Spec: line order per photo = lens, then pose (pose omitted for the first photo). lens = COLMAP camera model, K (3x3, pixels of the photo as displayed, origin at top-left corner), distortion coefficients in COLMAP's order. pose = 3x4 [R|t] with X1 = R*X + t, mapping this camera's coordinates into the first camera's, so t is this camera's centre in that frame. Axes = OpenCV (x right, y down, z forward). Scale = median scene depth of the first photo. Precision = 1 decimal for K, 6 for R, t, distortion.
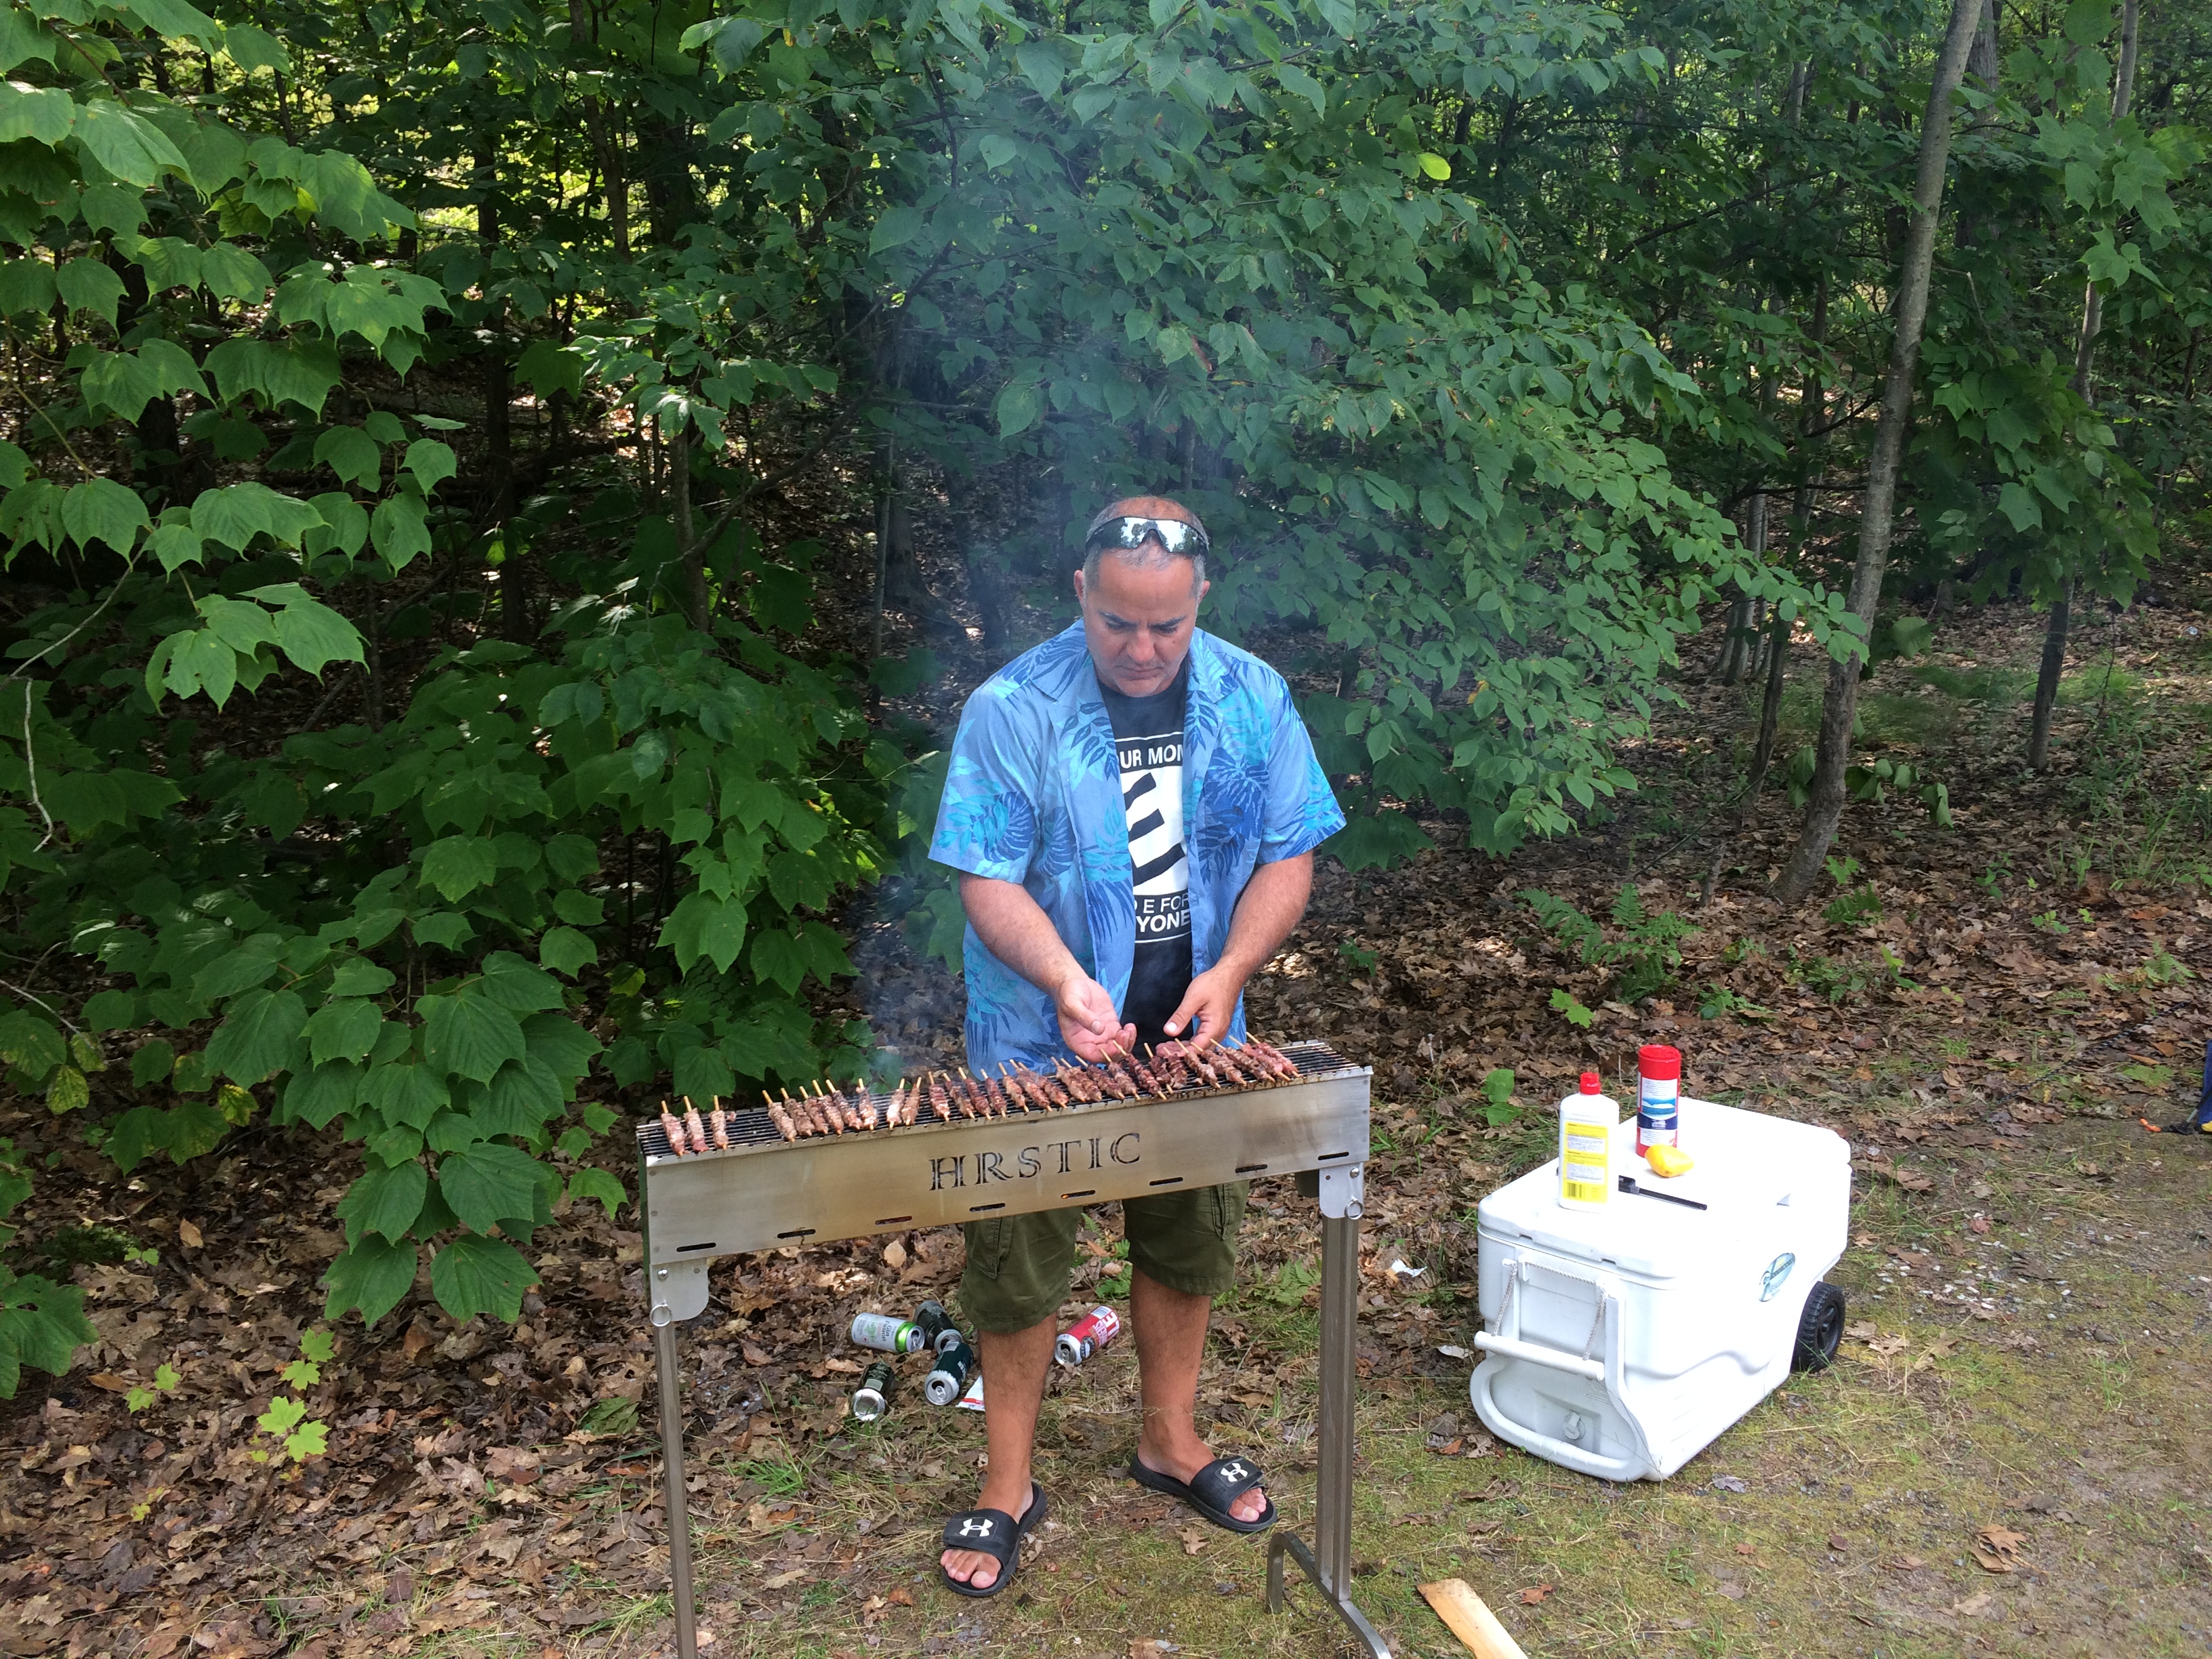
lens RADIAL K [[1862.9, 0, 1108.4], [0, 1862.9, 819.7], [0, 0, 1]] dist [0.058658, -0.095012]
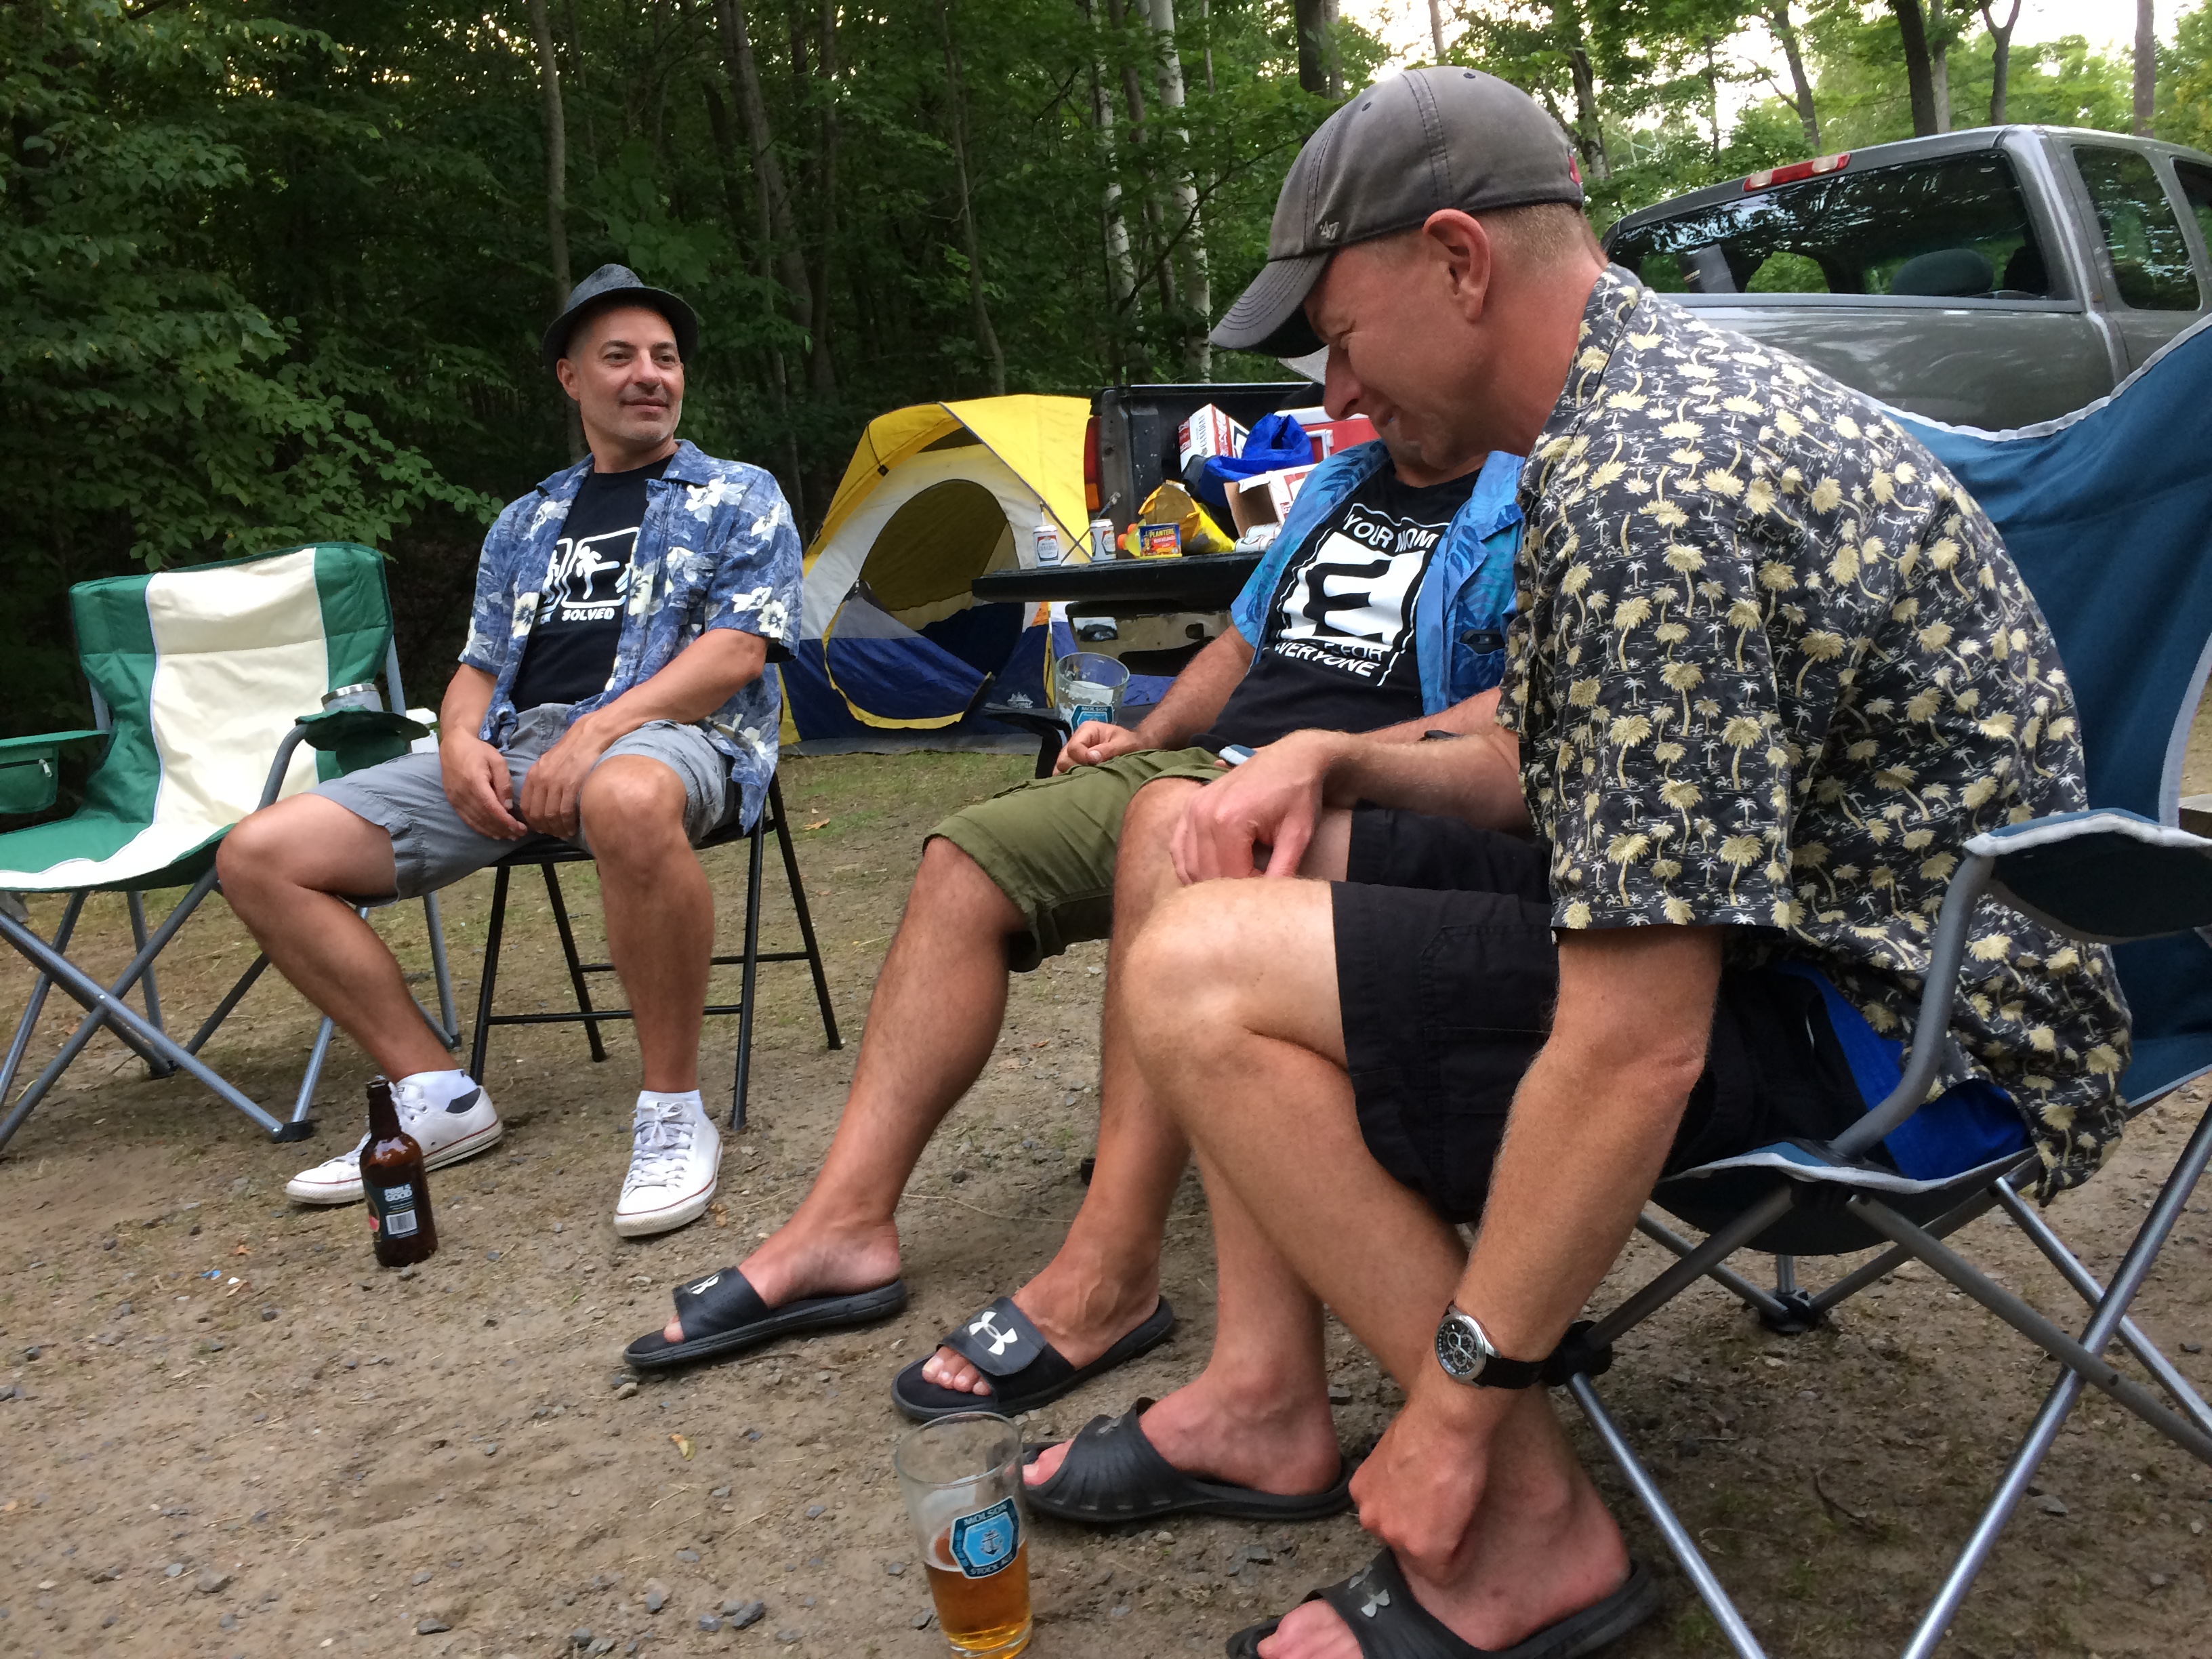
lens RADIAL K [[1862.9, 0, 1115.1], [0, 1862.9, 832.7], [0, 0, 1]] dist [0.058658, -0.095012]
pose [[0.886745, -0.149429, 0.437441, 0.170189], [0.178815, 0.983526, -0.026509, 0.499970], [-0.426273, 0.101728, 0.898856, -1.096462]]
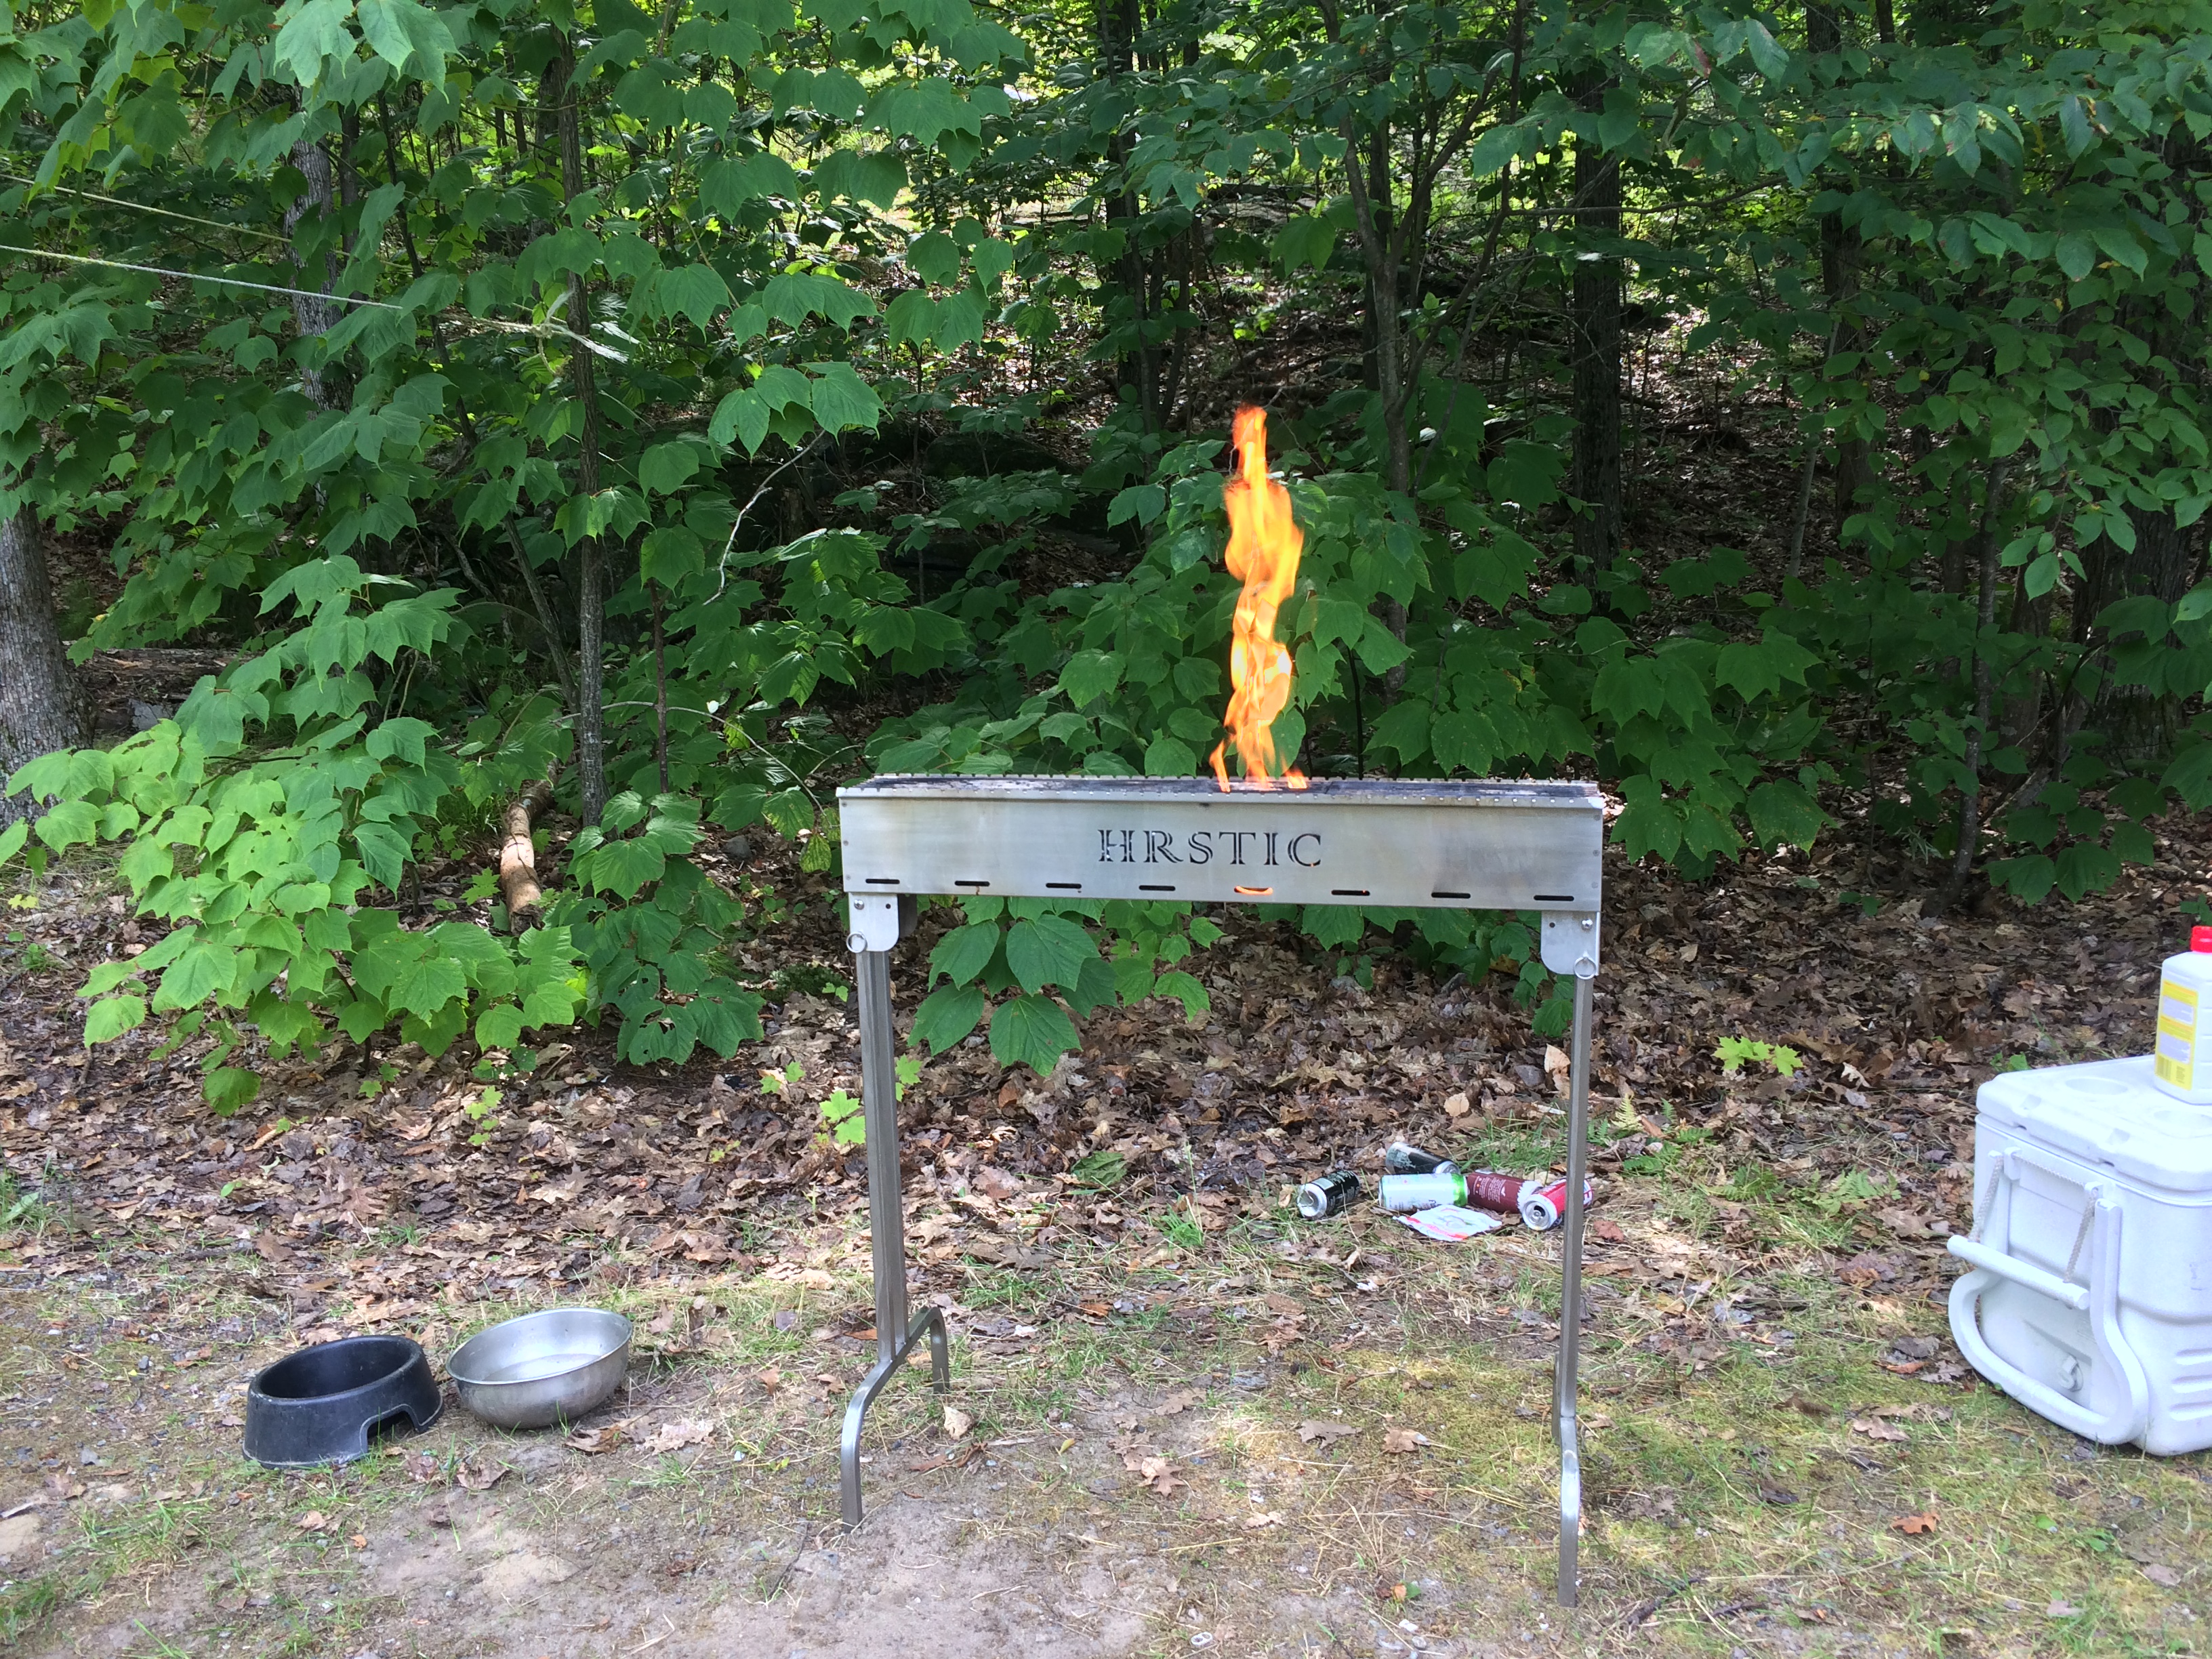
lens RADIAL K [[1862.9, 0, 1122.9], [0, 1862.9, 831.6], [0, 0, 1]] dist [0.058658, -0.095012]
pose [[0.853450, 0.085624, -0.514093, 0.293512], [-0.085025, 0.996071, 0.024748, 0.106970], [0.514193, 0.022590, 0.857377, 0.099379]]
